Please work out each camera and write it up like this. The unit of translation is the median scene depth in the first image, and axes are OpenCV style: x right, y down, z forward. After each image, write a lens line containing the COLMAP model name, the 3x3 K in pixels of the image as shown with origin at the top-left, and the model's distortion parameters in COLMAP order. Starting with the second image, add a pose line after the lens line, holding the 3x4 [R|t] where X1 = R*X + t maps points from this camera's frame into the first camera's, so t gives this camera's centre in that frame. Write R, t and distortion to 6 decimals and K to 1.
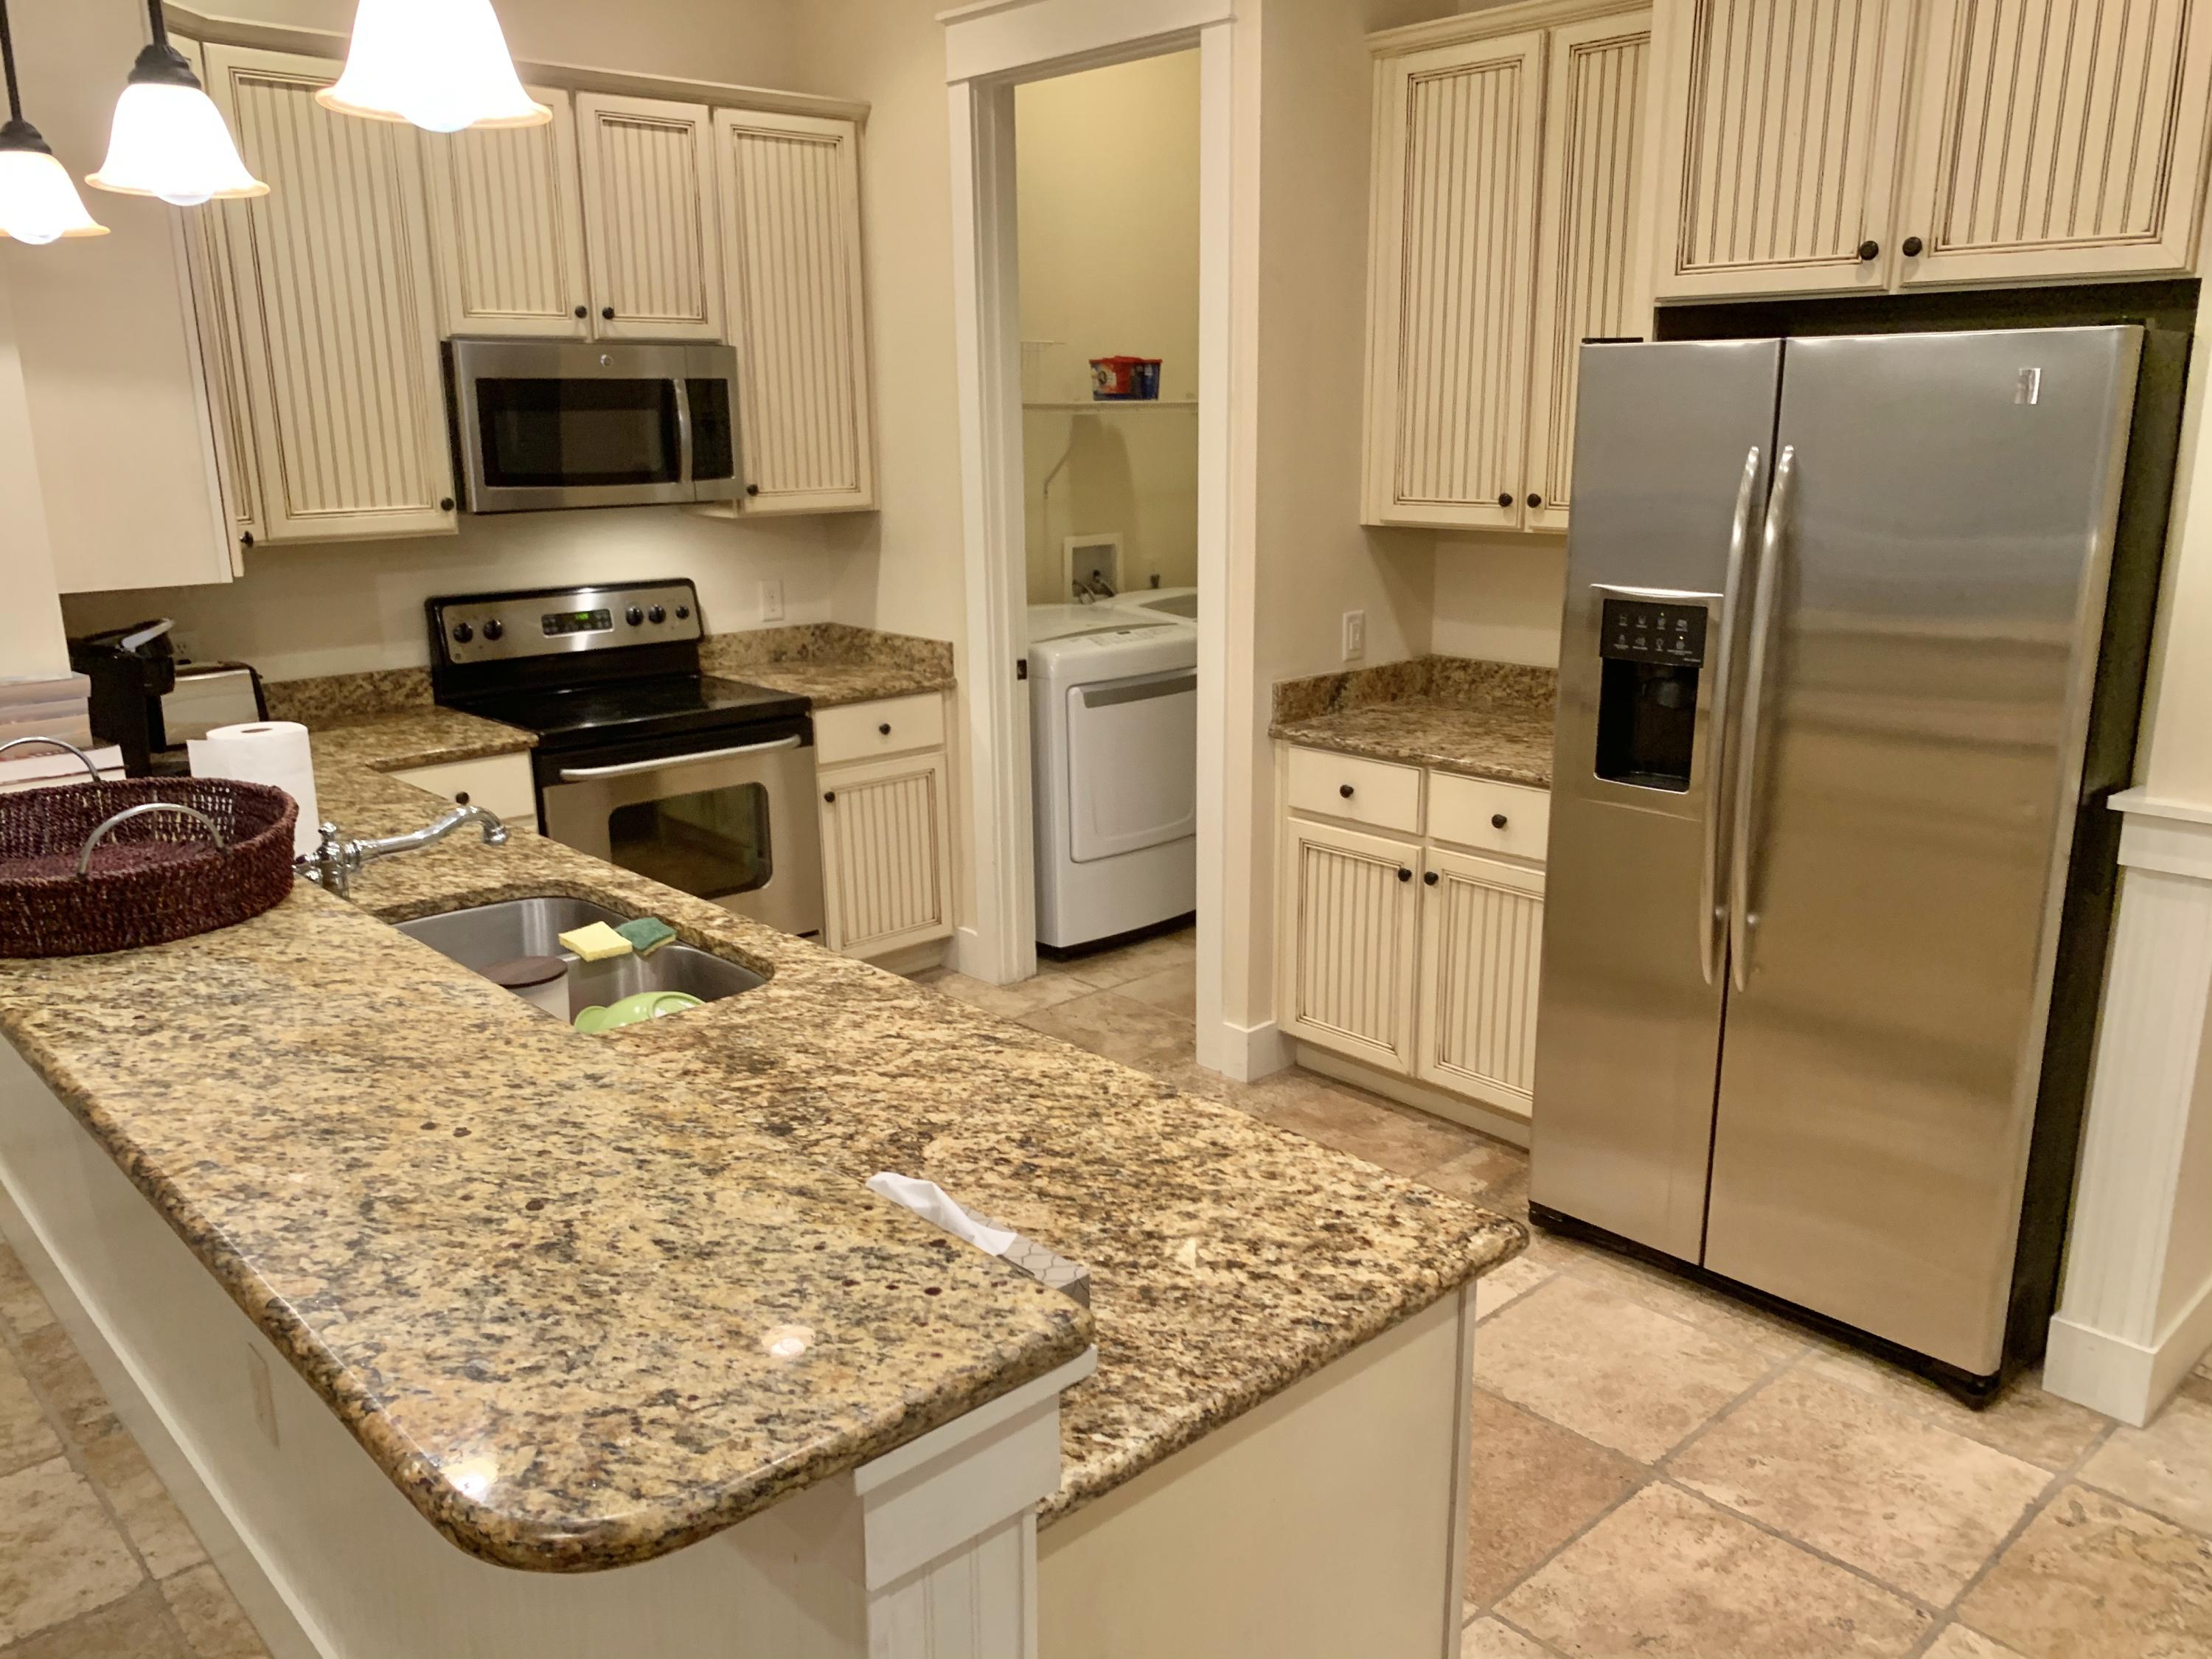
lens RADIAL K [[1695.5, 0, 1107.9], [0, 1695.5, 838.8], [0, 0, 1]] dist [0.025434, -0.026934]
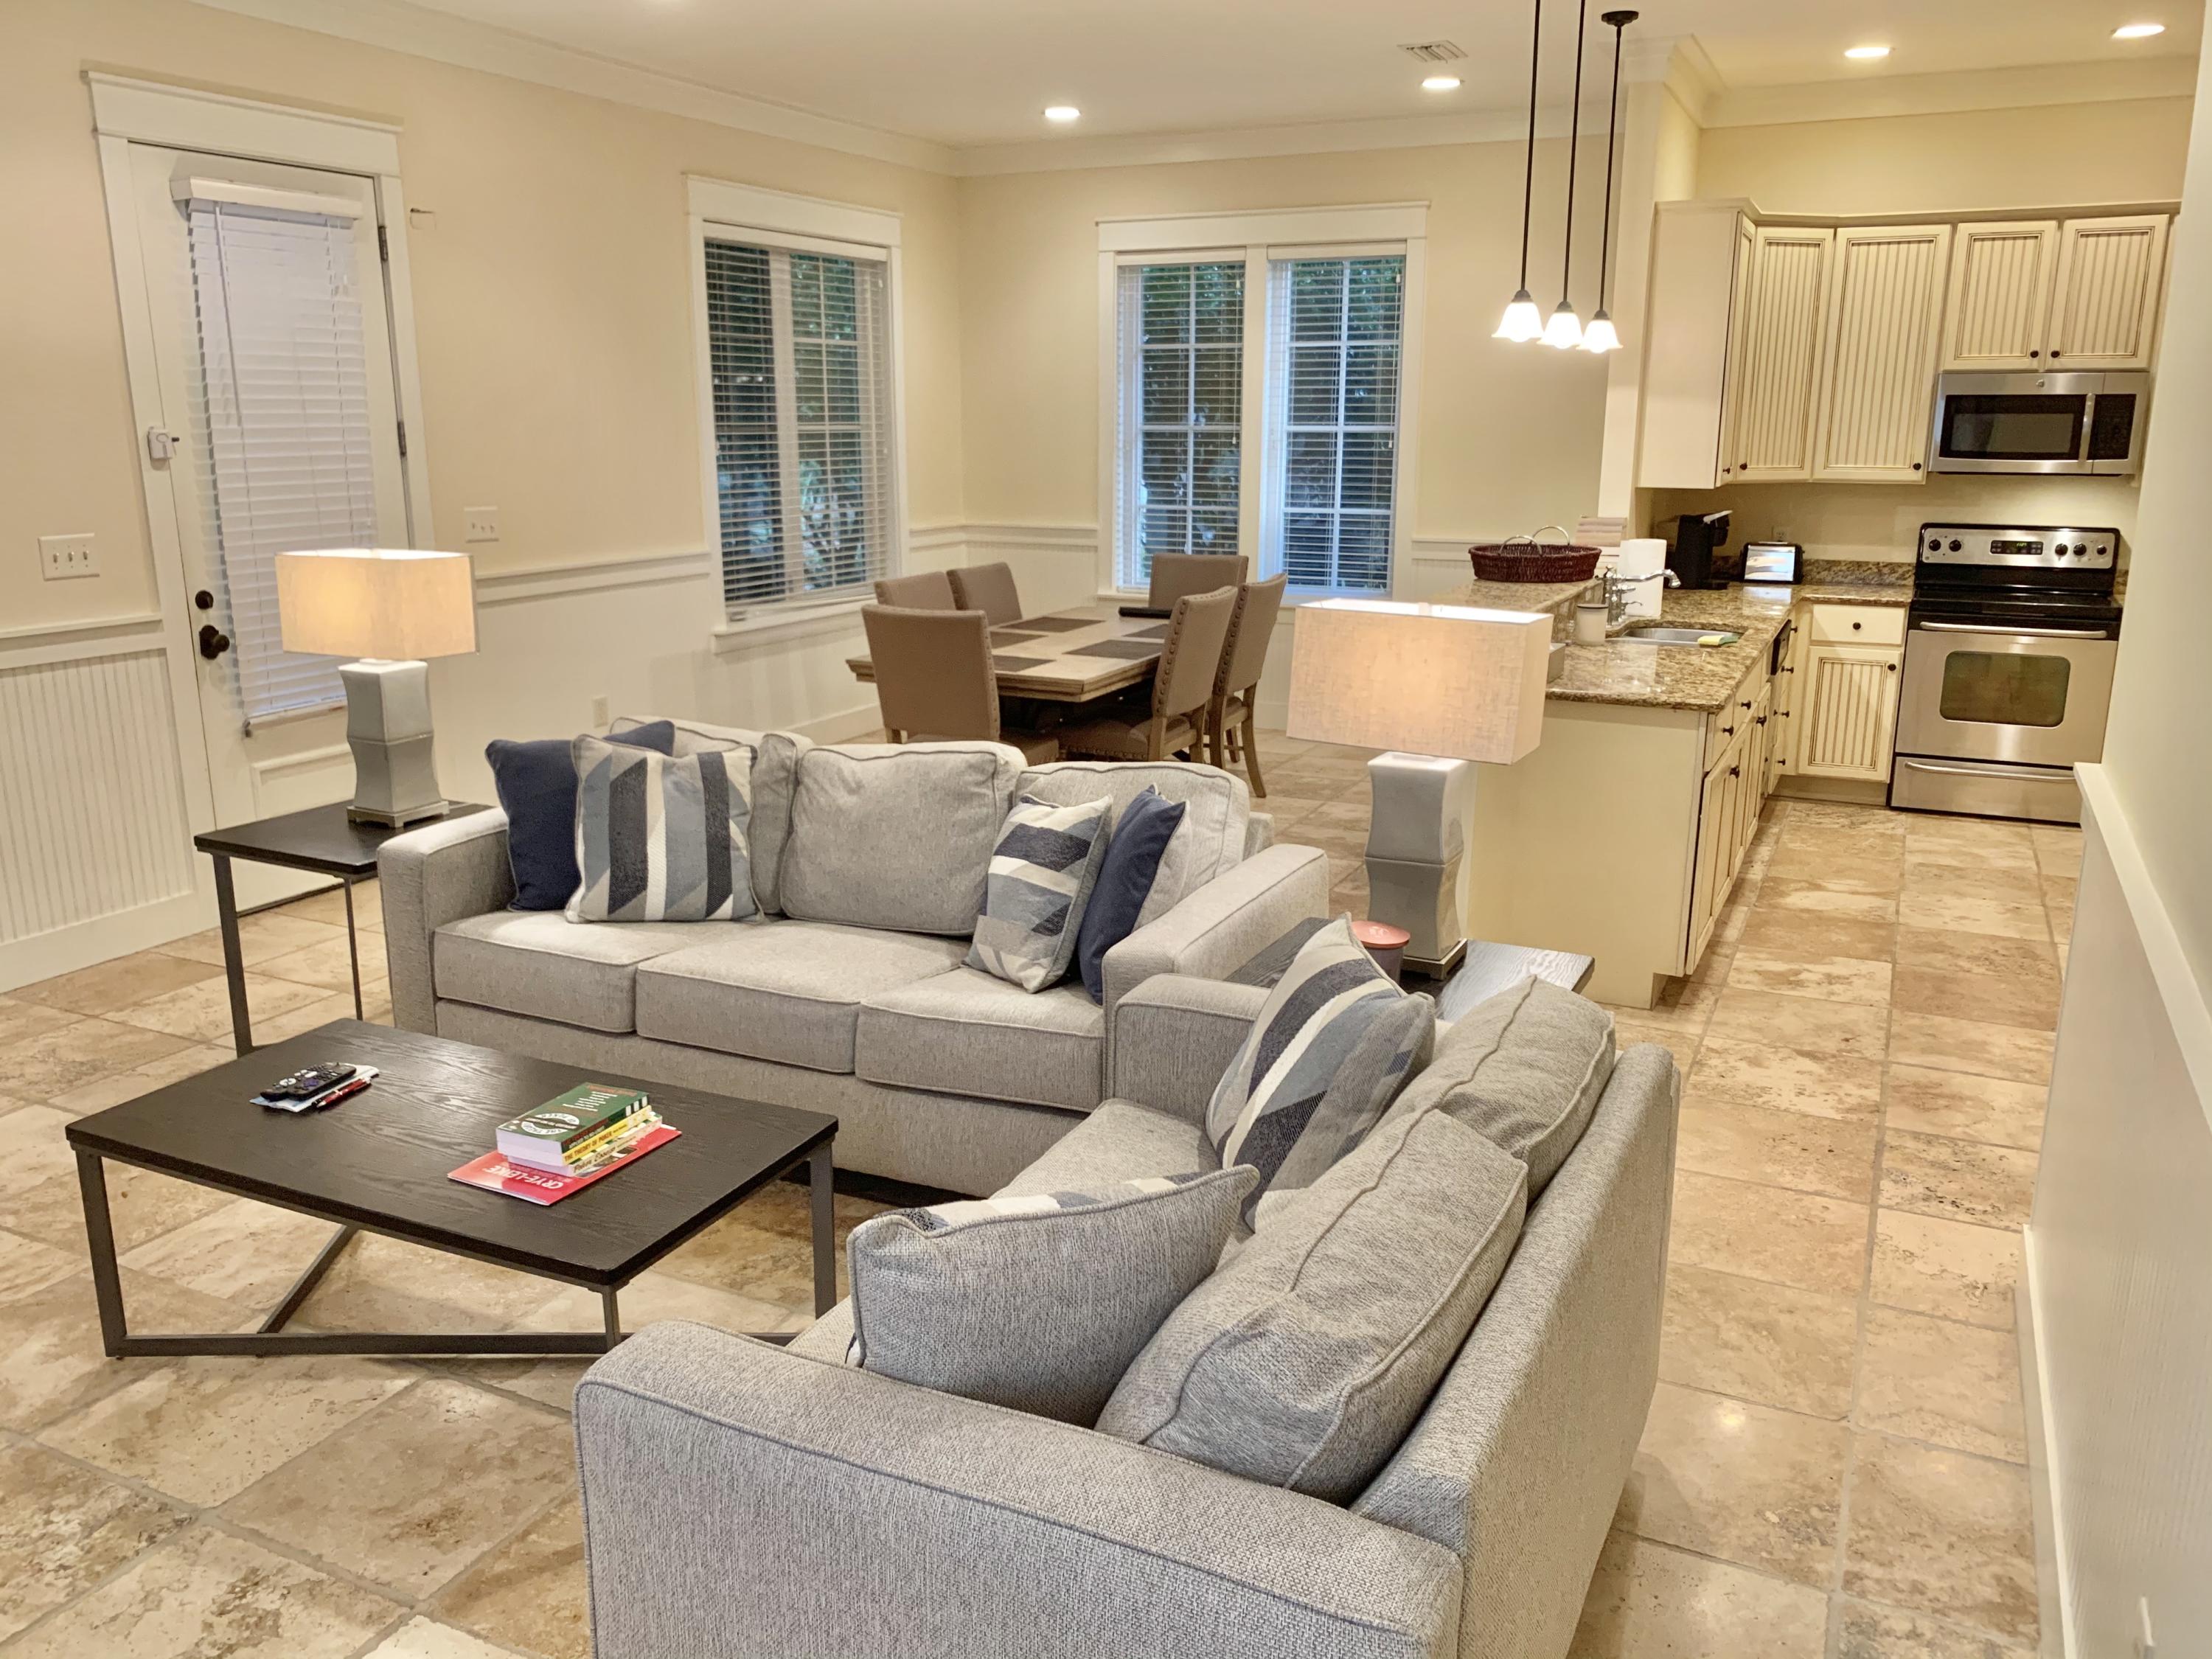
lens RADIAL K [[1695.5, 0, 1093.5], [0, 1695.5, 823.3], [0, 0, 1]] dist [0.025434, -0.026934]
pose [[0.362251, 0.229641, -0.903349, 0.974390], [-0.235817, 0.960224, 0.149535, 0.094961], [0.901756, 0.158856, 0.401996, -0.414978]]
